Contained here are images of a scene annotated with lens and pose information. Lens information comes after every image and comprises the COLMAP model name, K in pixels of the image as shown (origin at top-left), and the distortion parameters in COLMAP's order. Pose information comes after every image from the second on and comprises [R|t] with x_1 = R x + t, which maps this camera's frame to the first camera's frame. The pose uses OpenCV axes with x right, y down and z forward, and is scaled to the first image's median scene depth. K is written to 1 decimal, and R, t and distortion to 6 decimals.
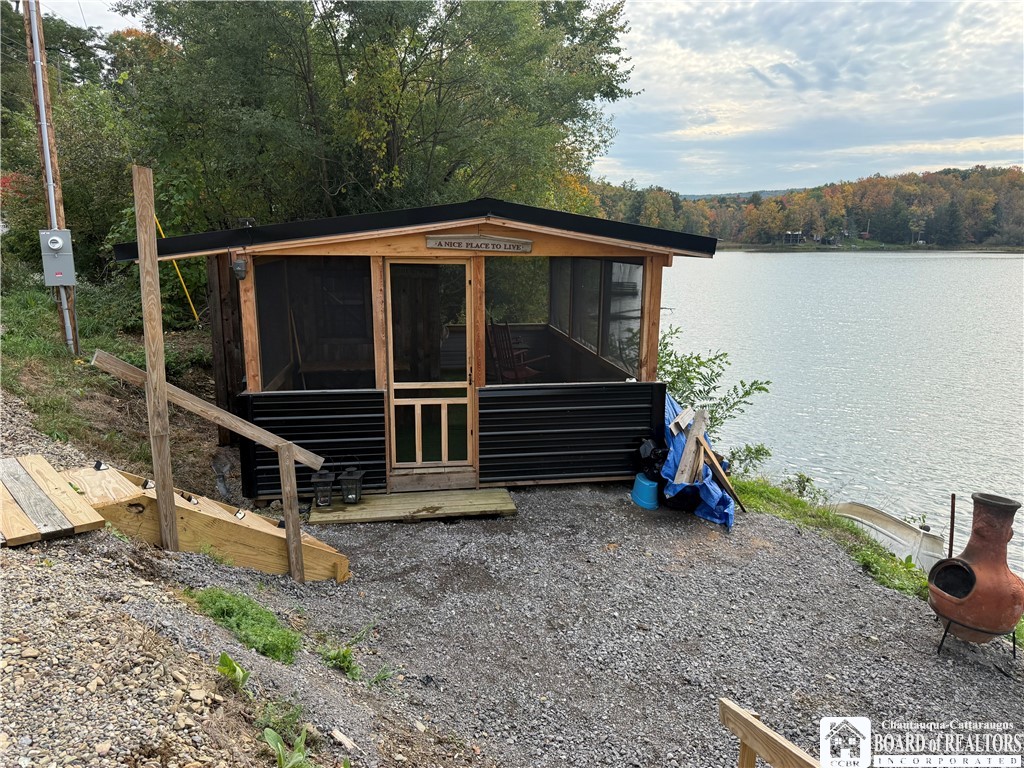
lens RADIAL K [[748.3, 0, 514.6], [0, 748.3, 389.4], [0, 0, 1]] dist [-0.005814, -0.015530]
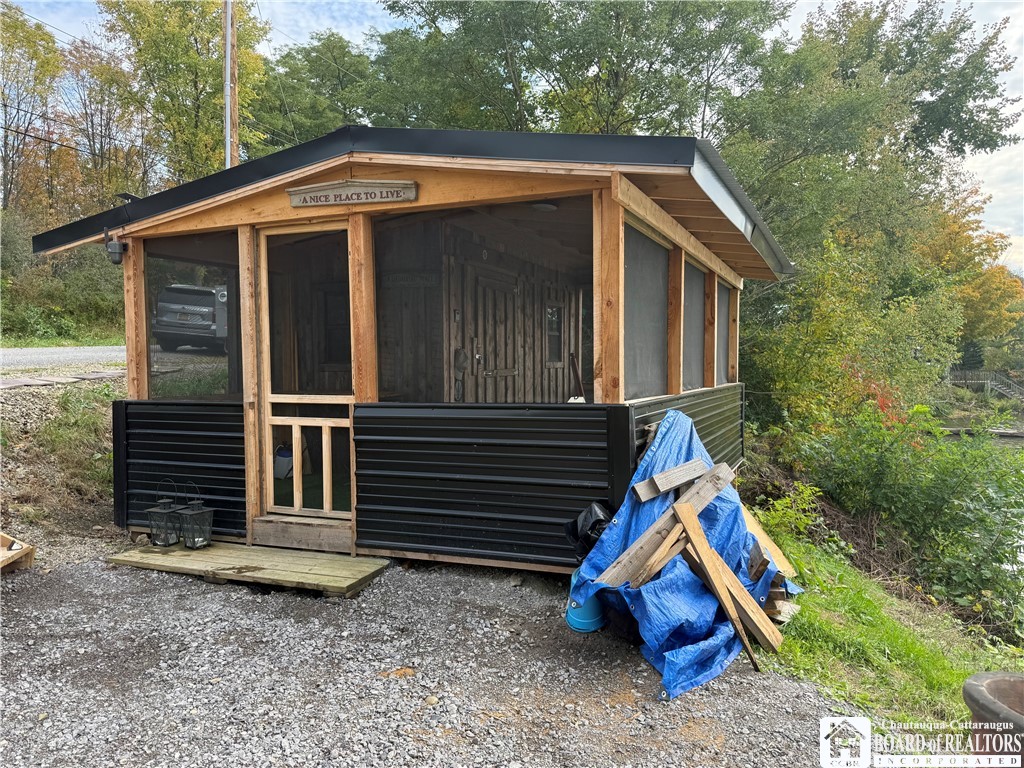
lens RADIAL K [[748.3, 0, 512.1], [0, 748.3, 380.3], [0, 0, 1]] dist [-0.005814, -0.015530]
pose [[0.856161, 0.000250, -0.516709, 0.428709], [-0.089503, 0.984955, -0.147826, 0.066100], [0.508898, 0.172810, 0.843303, 0.488399]]
